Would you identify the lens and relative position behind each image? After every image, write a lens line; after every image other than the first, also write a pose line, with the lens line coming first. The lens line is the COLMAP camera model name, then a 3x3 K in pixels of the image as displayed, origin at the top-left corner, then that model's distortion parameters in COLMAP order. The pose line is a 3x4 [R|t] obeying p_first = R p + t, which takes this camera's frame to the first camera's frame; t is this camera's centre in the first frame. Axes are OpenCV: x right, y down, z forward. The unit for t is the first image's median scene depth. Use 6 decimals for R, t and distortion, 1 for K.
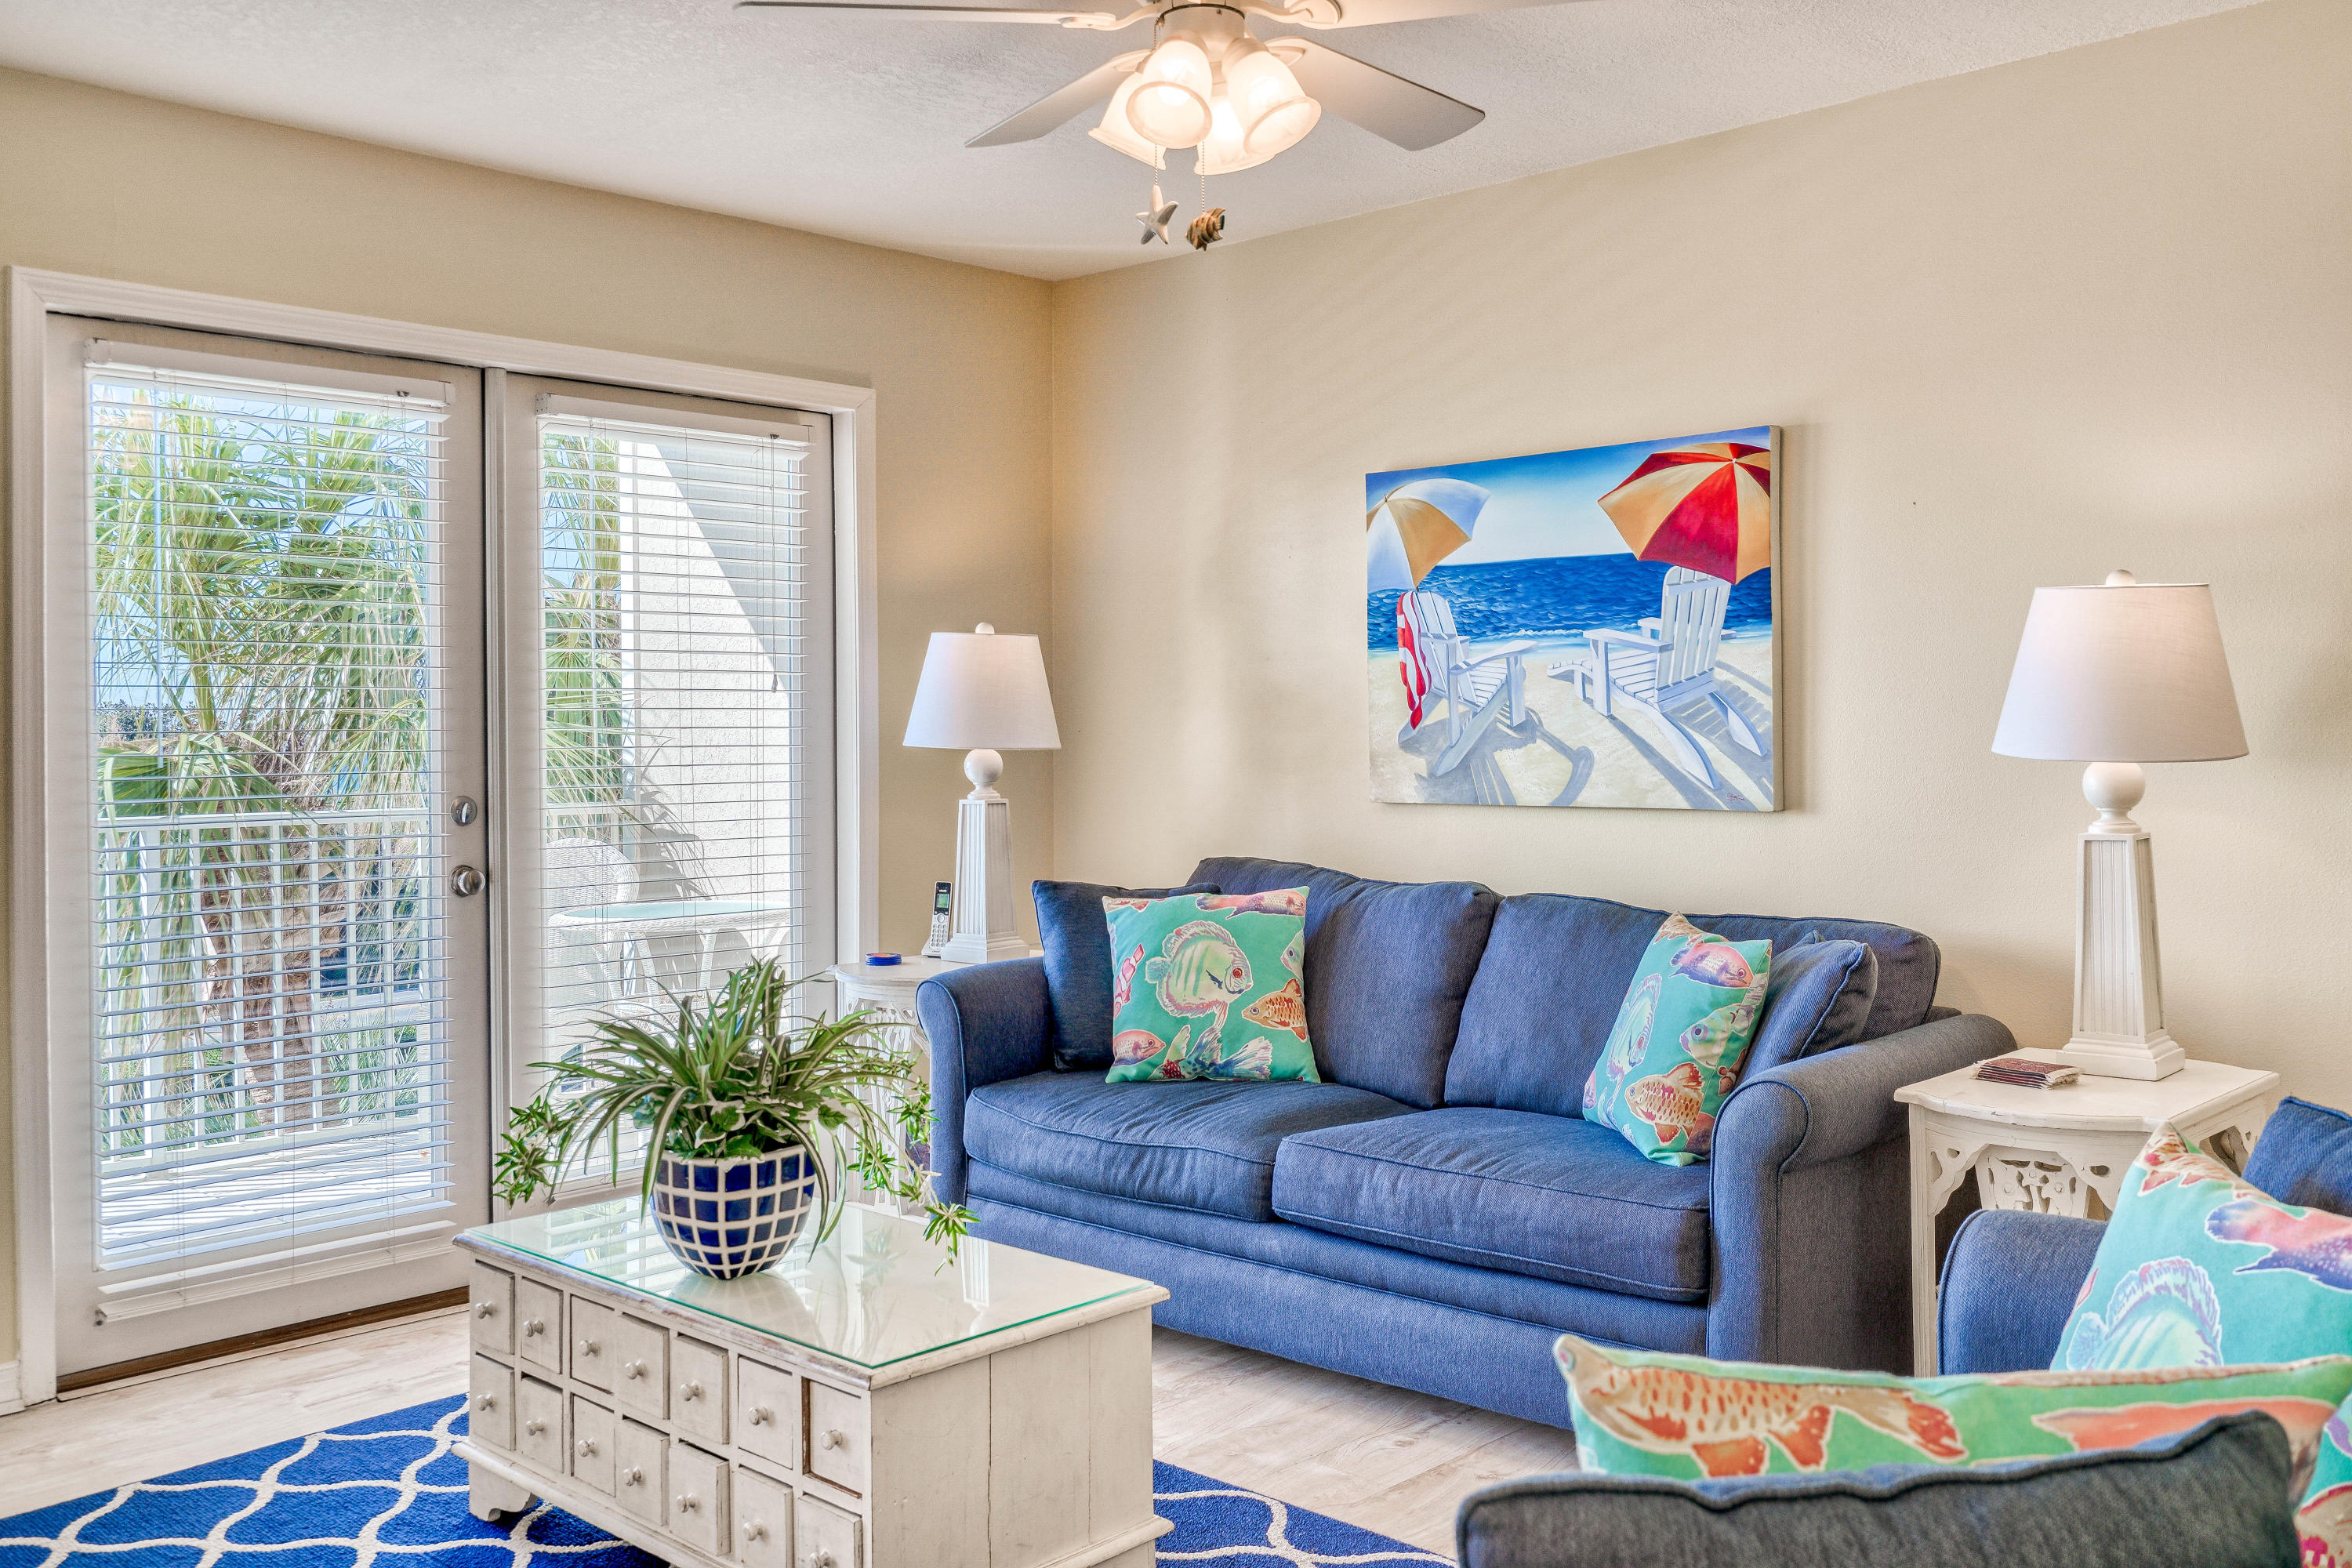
lens RADIAL K [[2008.3, 0, 1160.7], [0, 2008.3, 749.8], [0, 0, 1]] dist [0.023134, -0.022135]
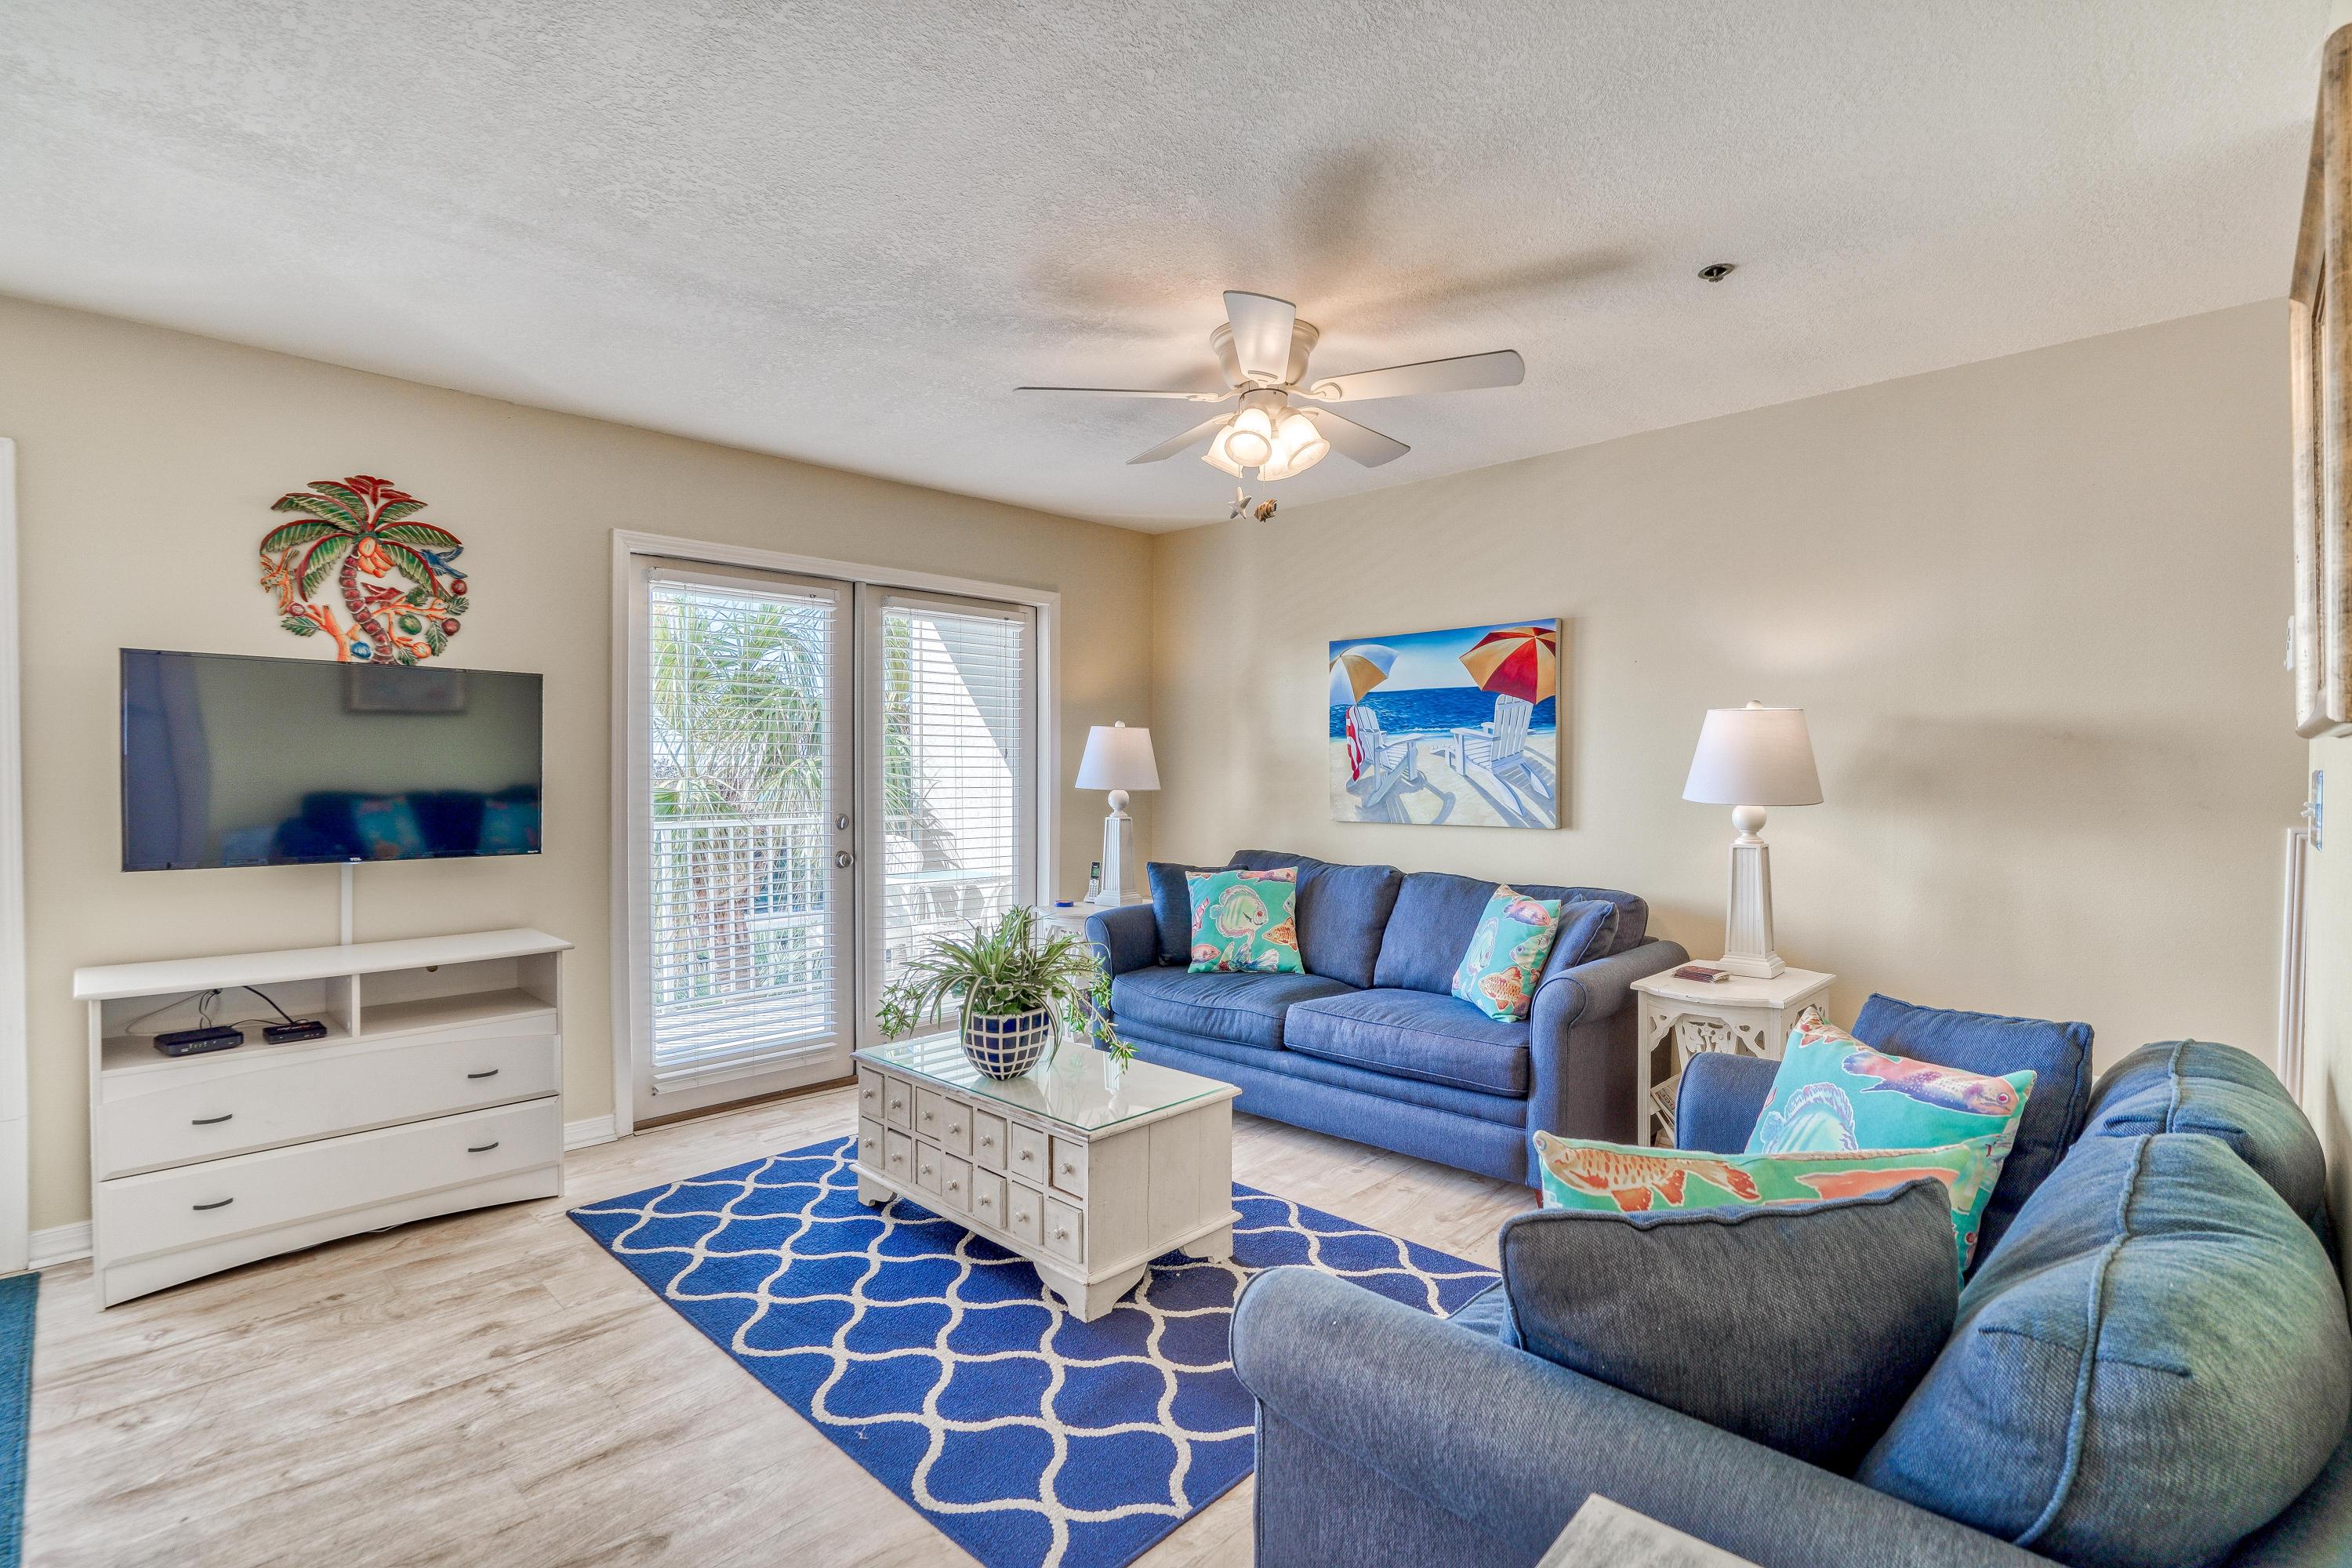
lens RADIAL K [[1093.1, 0, 1164.6], [0, 1093.1, 793.8], [0, 0, 1]] dist [-0.021328, 0.009259]
pose [[0.999825, 0.008418, -0.016721, -0.034655], [-0.008300, 0.999940, 0.007095, -0.005248], [0.016780, -0.006955, 0.999835, 0.002516]]
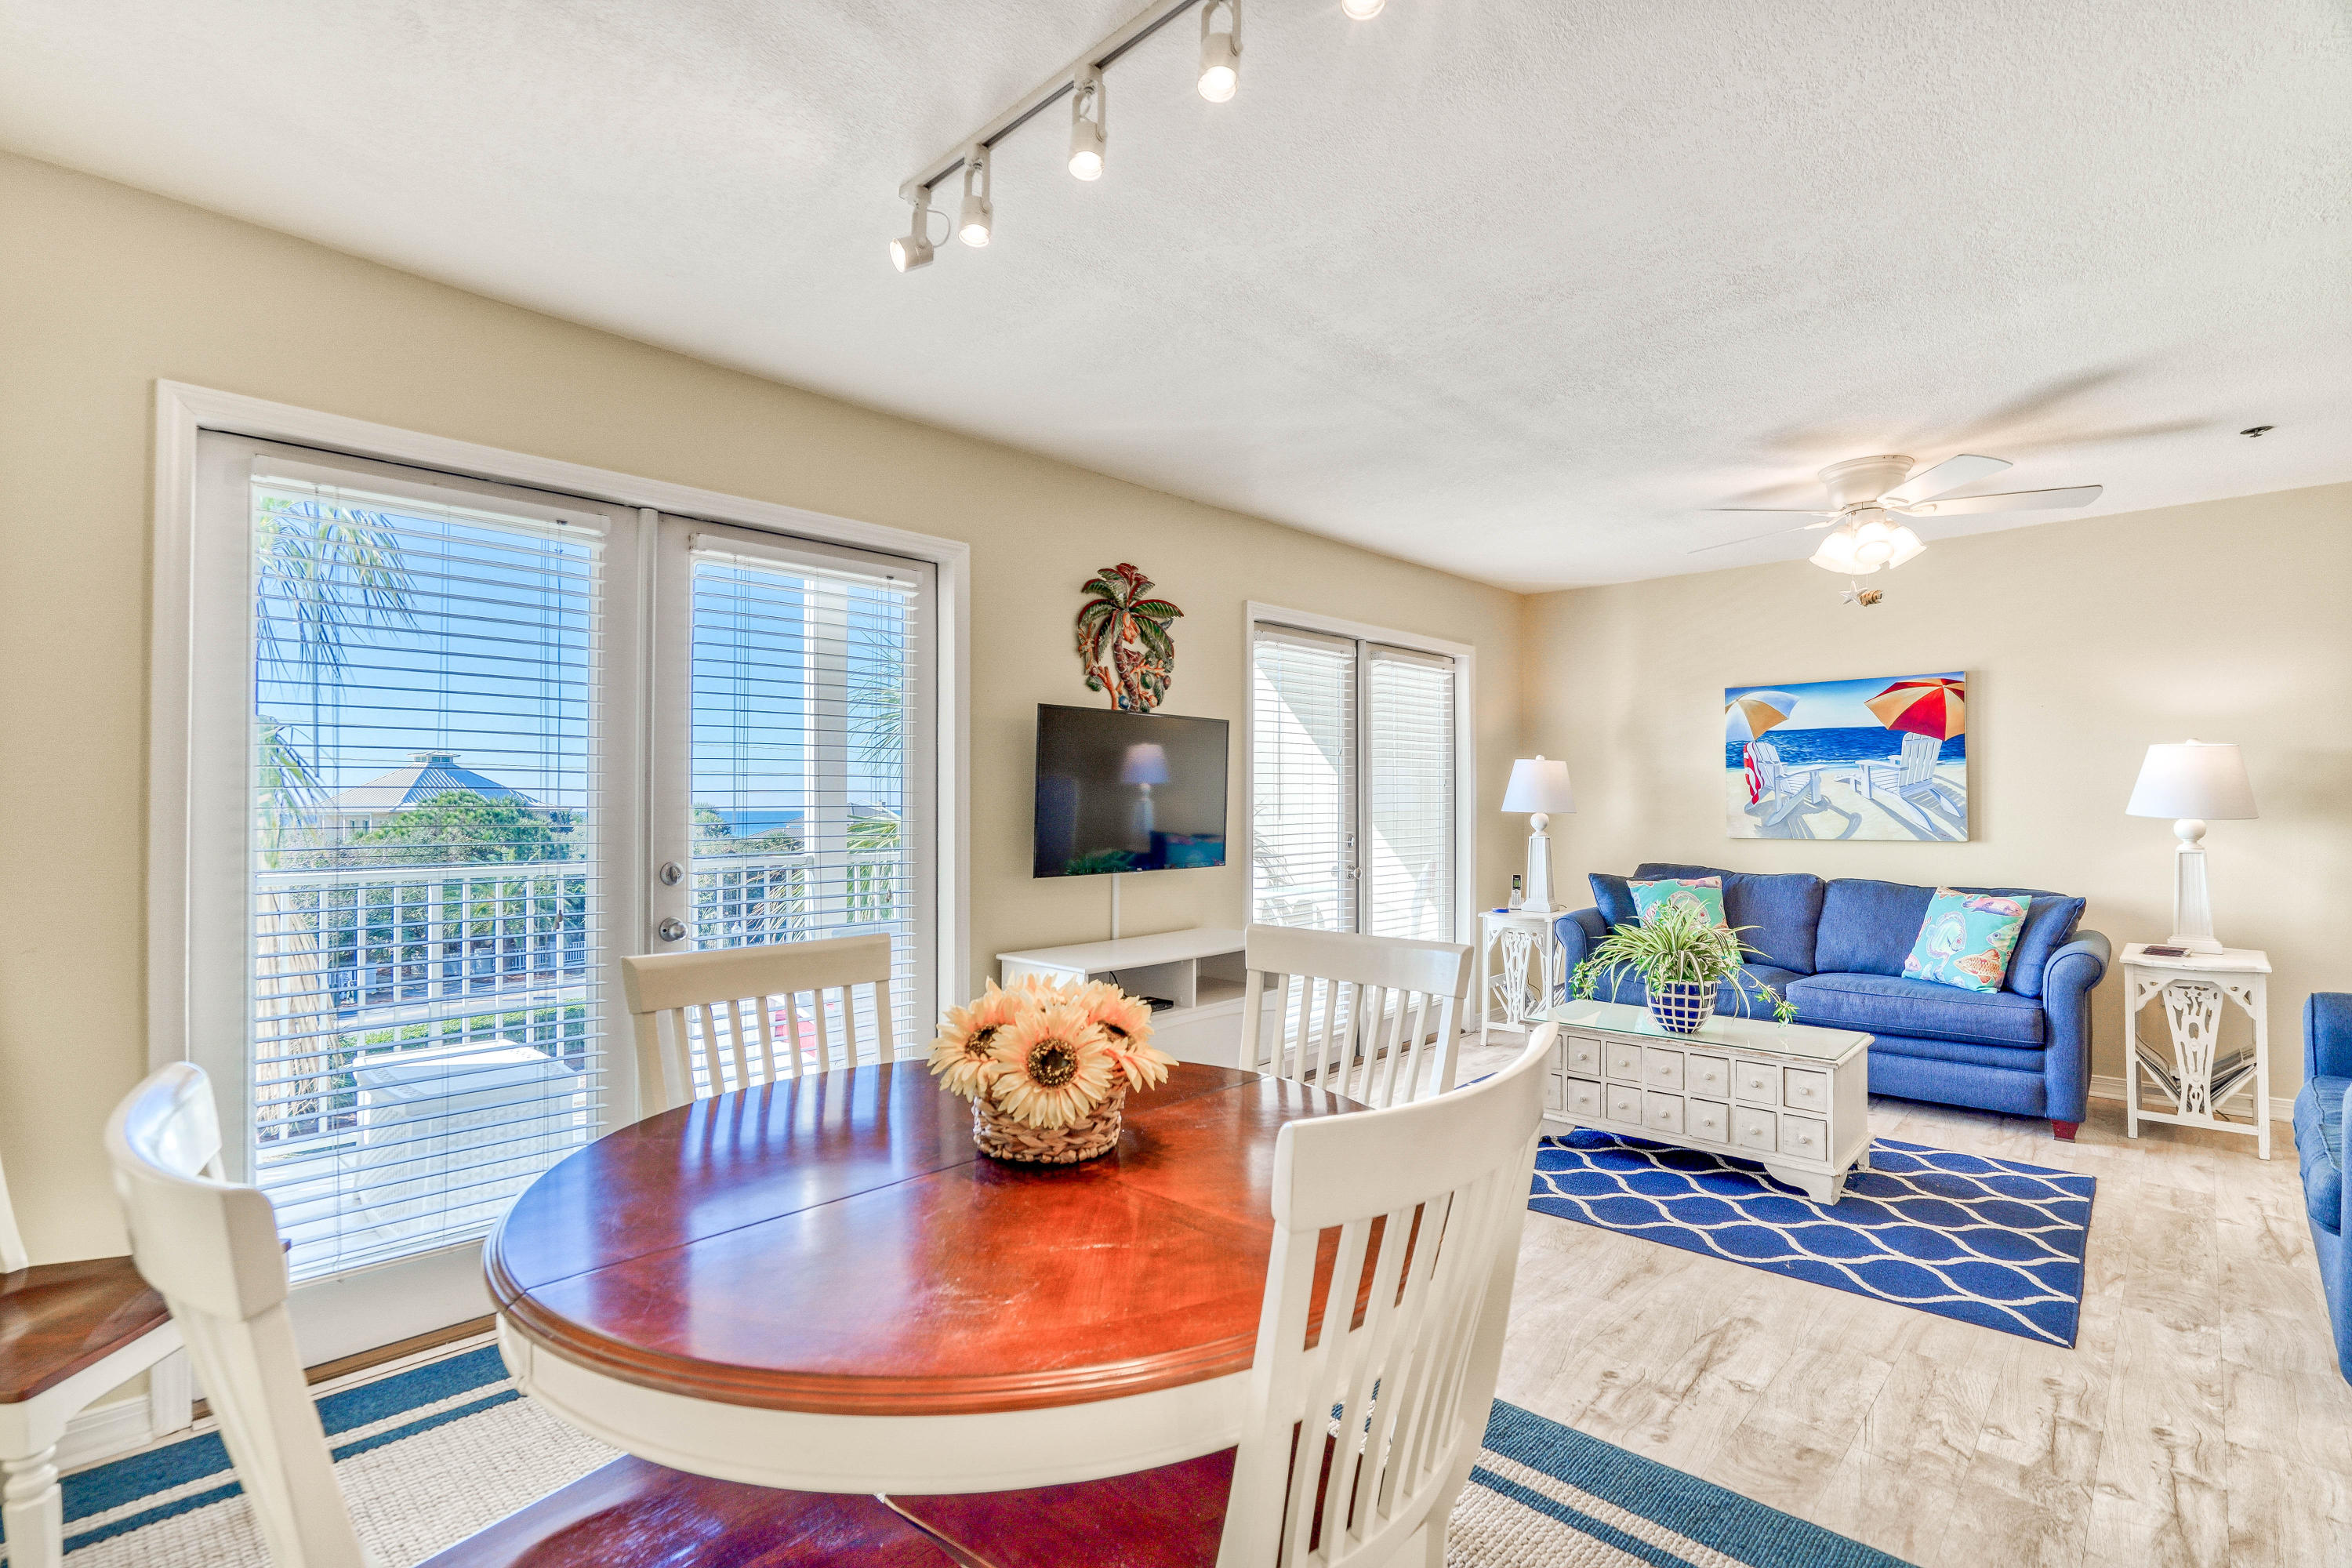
lens RADIAL K [[1093.1, 0, 1177.2], [0, 1093.1, 793.6], [0, 0, 1]] dist [-0.021328, 0.009259]
pose [[0.999969, 0.003408, 0.007118, -0.581600], [-0.003272, 0.999815, -0.018973, 0.002715], [-0.007181, 0.018949, 0.999795, -0.206934]]
